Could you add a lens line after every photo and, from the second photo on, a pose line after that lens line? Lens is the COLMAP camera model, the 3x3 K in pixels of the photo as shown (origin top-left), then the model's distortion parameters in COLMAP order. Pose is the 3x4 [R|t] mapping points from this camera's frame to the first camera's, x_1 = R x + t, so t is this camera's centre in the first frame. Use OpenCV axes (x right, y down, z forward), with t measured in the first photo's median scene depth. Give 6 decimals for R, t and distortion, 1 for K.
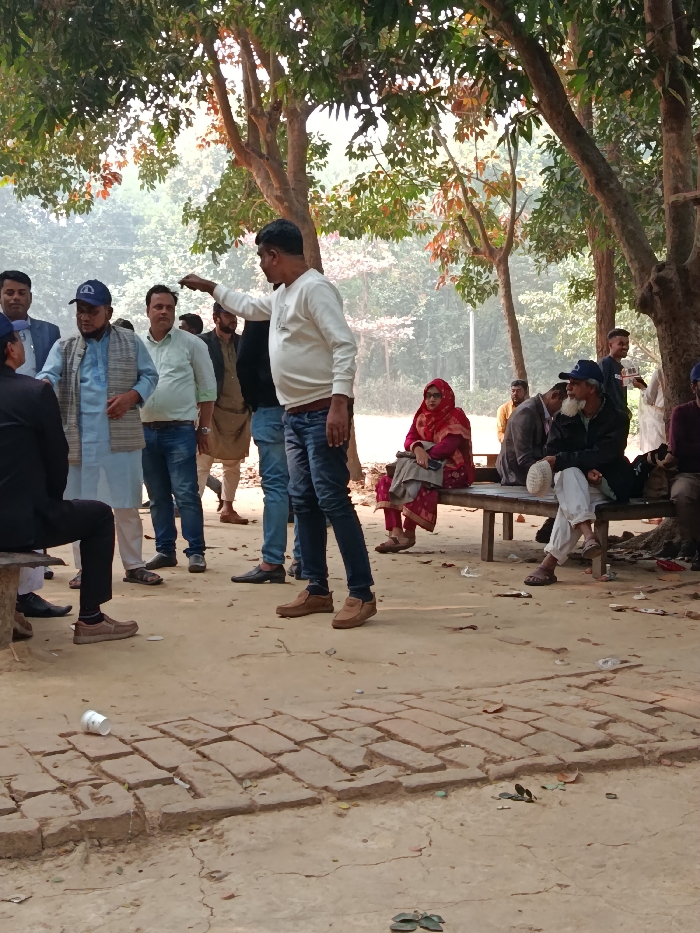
lens RADIAL K [[1292.9, 0, 350.0], [0, 1292.9, 466.5], [0, 0, 1]] dist [0.183694, -0.517594]
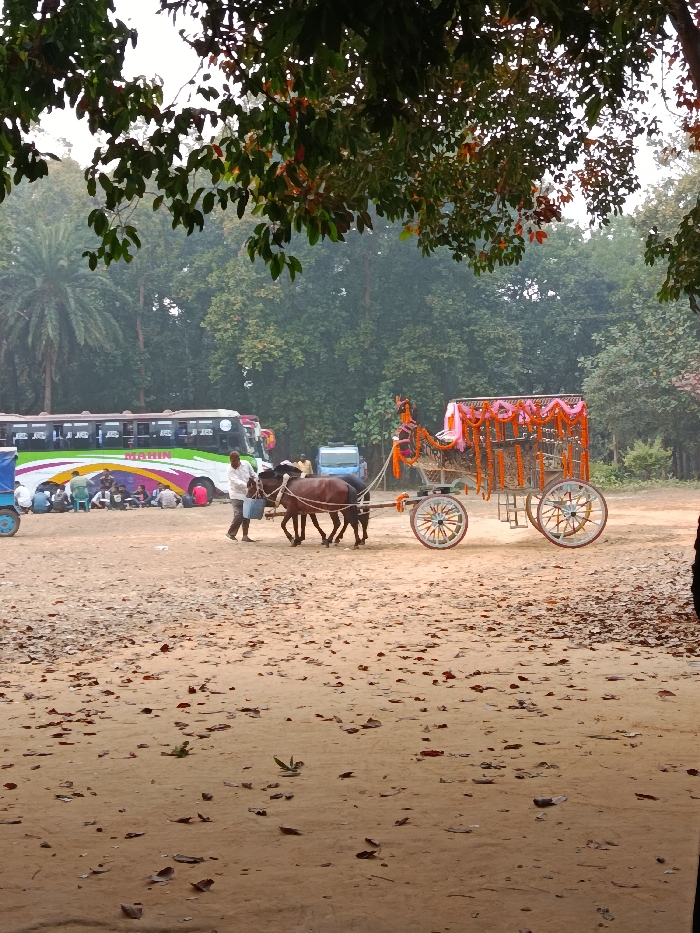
lens RADIAL K [[1292.9, 0, 350.0], [0, 1292.9, 466.5], [0, 0, 1]] dist [0.183694, -0.517594]
pose [[0.931561, -0.048060, -0.360394, -0.022668], [0.028216, 0.997792, -0.060125, -0.030383], [0.362488, 0.045842, 0.930860, 0.243953]]
